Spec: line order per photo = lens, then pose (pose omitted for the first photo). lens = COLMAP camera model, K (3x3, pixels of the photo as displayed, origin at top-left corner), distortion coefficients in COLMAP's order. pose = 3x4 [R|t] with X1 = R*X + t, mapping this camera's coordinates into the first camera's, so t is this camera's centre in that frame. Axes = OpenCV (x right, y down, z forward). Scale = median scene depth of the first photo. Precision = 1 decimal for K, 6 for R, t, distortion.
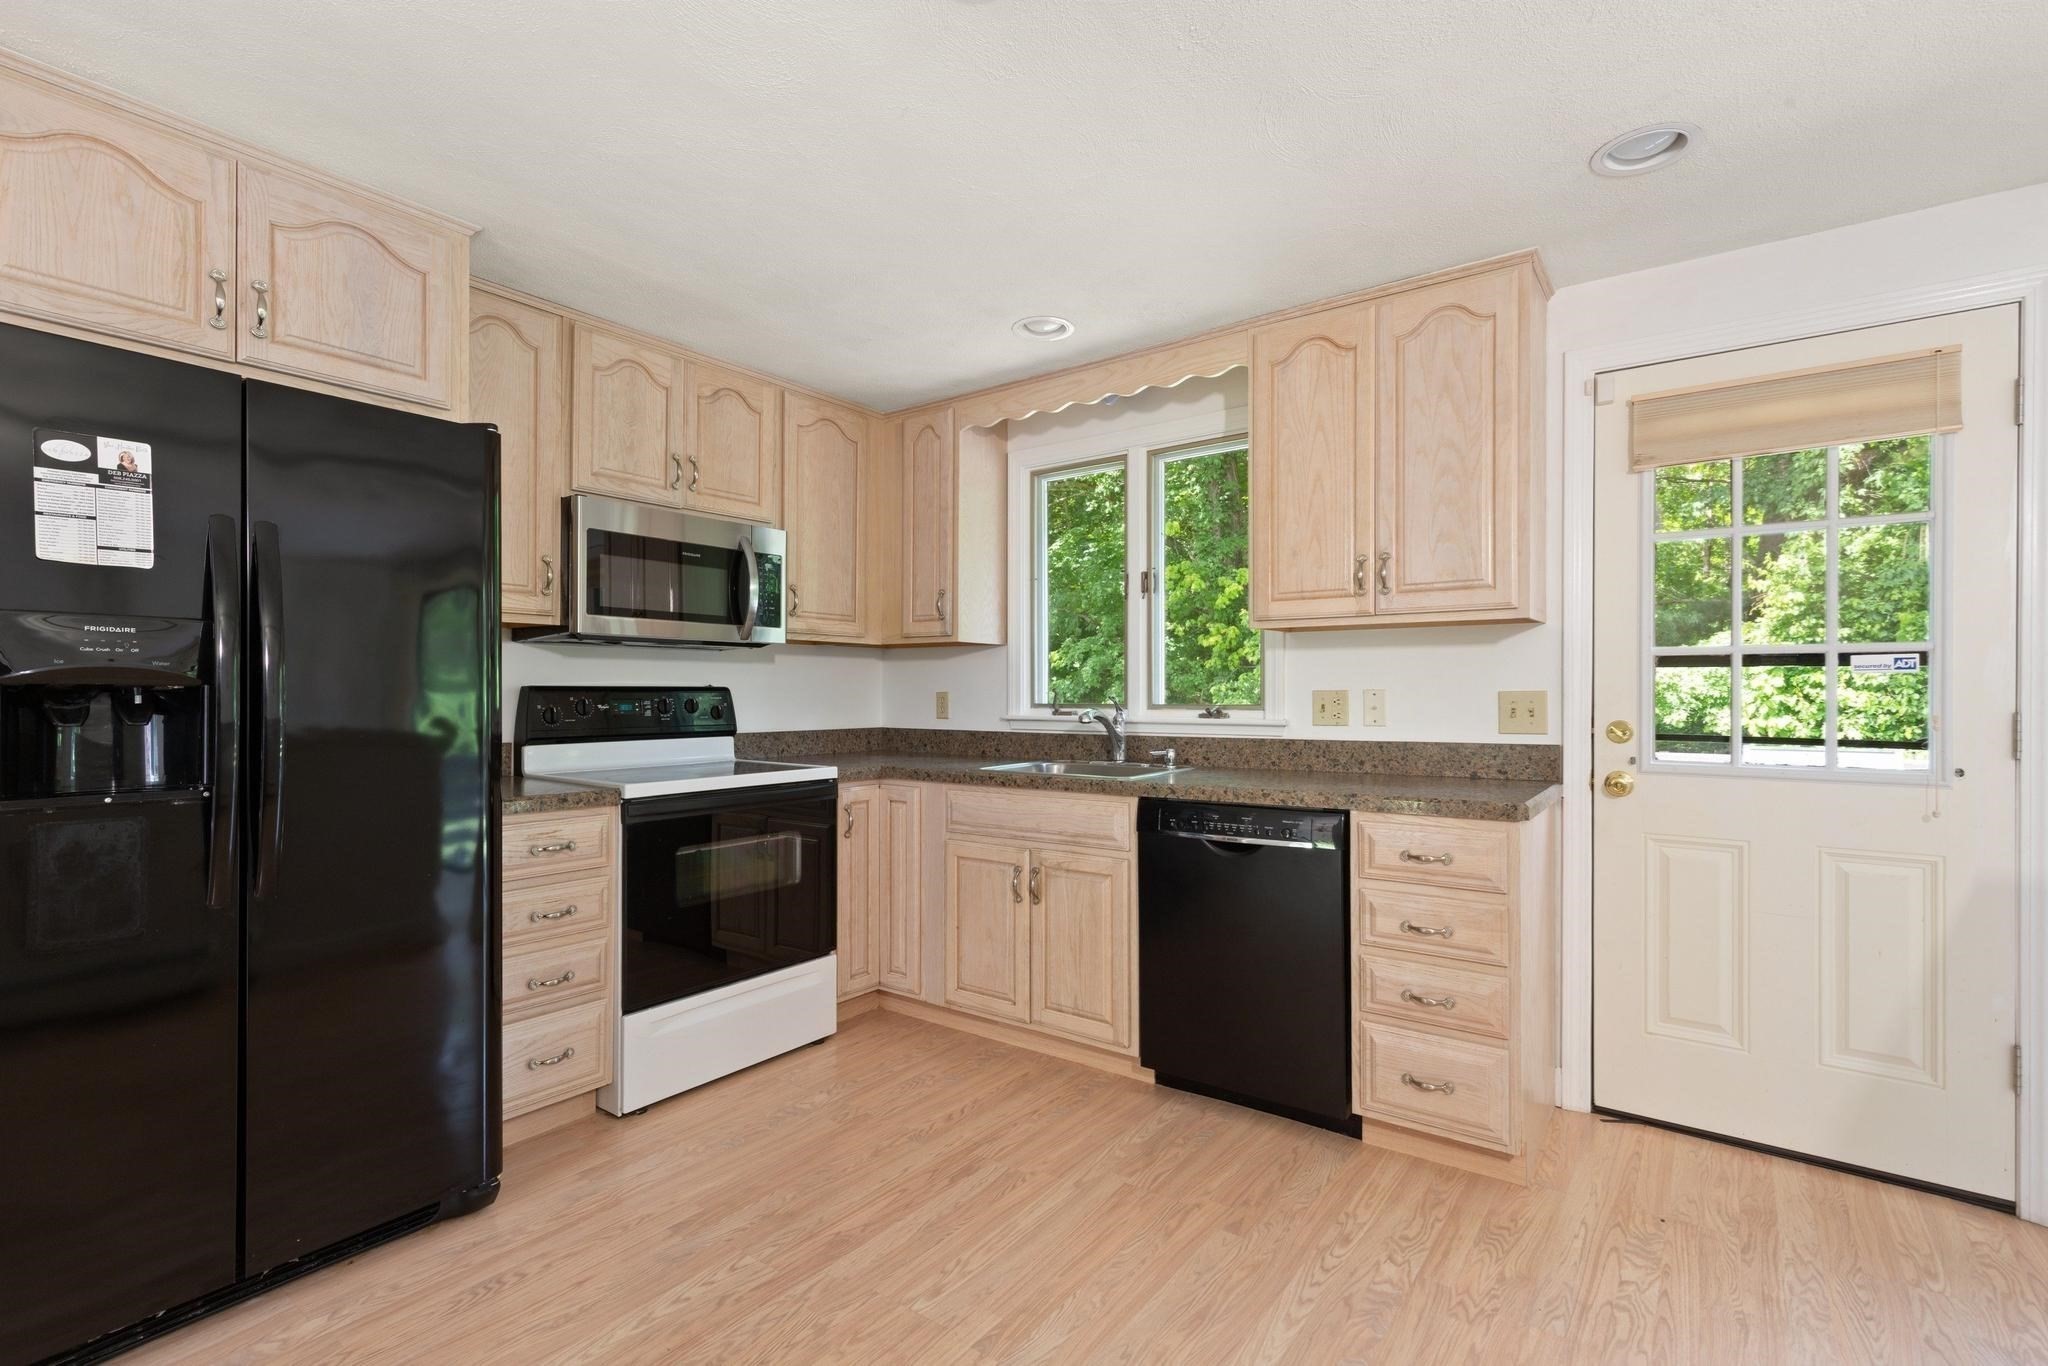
lens RADIAL K [[940.6, 0, 1031.2], [0, 940.6, 689.5], [0, 0, 1]] dist [0.003906, -0.000563]
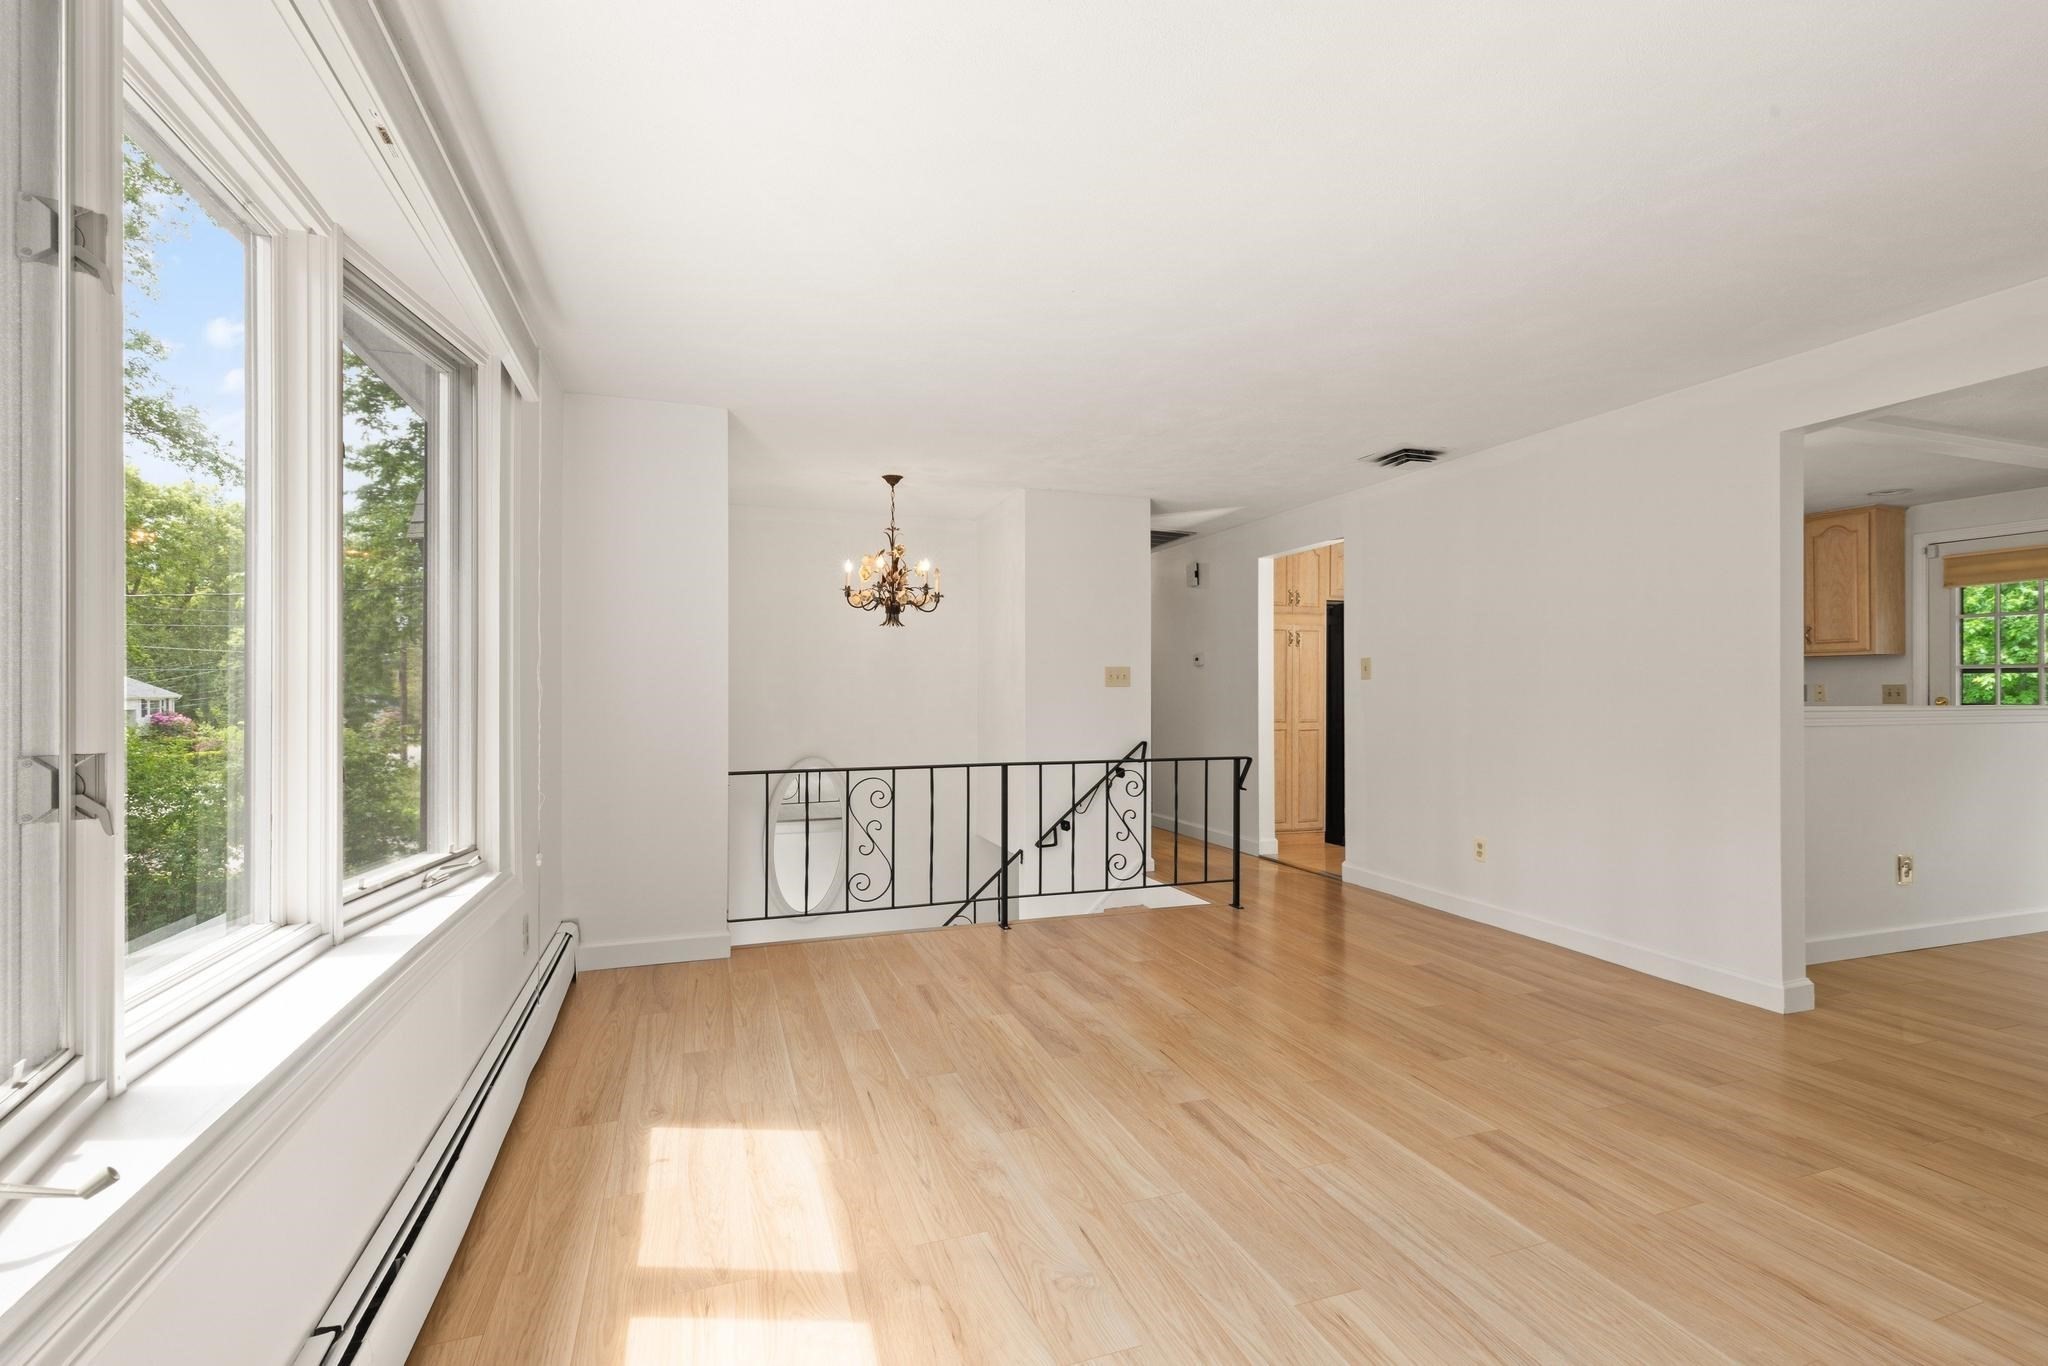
lens RADIAL K [[892.1, 0, 1013.4], [0, 892.1, 692.8], [0, 0, 1]] dist [-0.002644, -0.000499]
pose [[0.824967, -0.000888, -0.565180, -0.013338], [0.003339, 0.999989, 0.003302, 0.008798], [0.565171, -0.004611, 0.824961, -1.943296]]
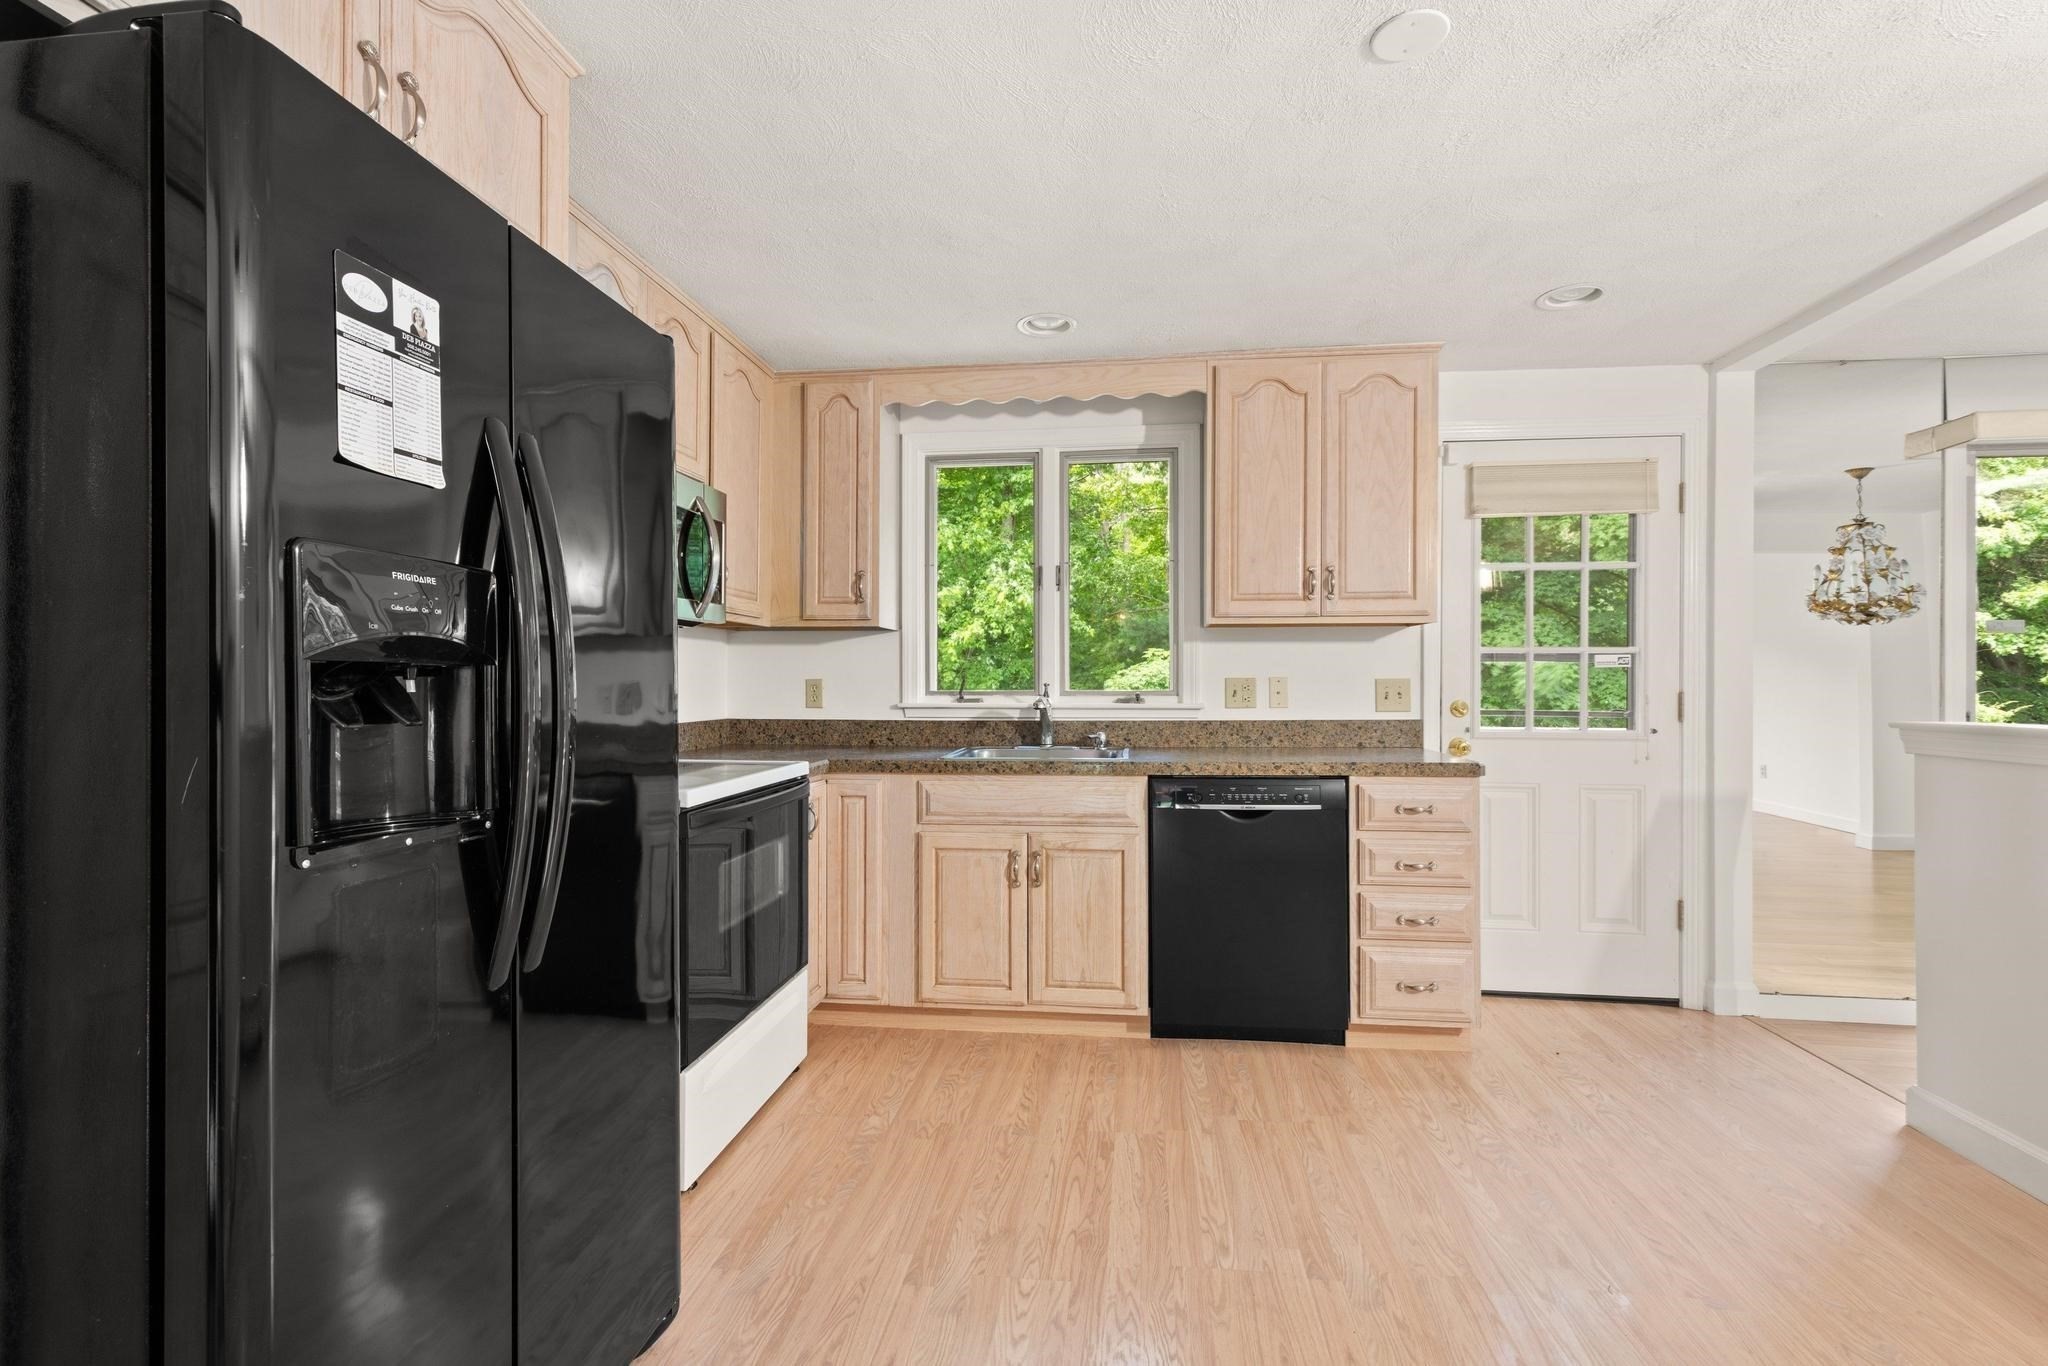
lens RADIAL K [[929.6, 0, 1032.3], [0, 929.6, 674.7], [0, 0, 1]] dist [0.003910, -0.001429]
pose [[0.868222, 0.003786, 0.496161, -0.539957], [-0.002015, 0.999990, -0.004104, 0.002525], [-0.496171, 0.002563, 0.868221, 0.135683]]
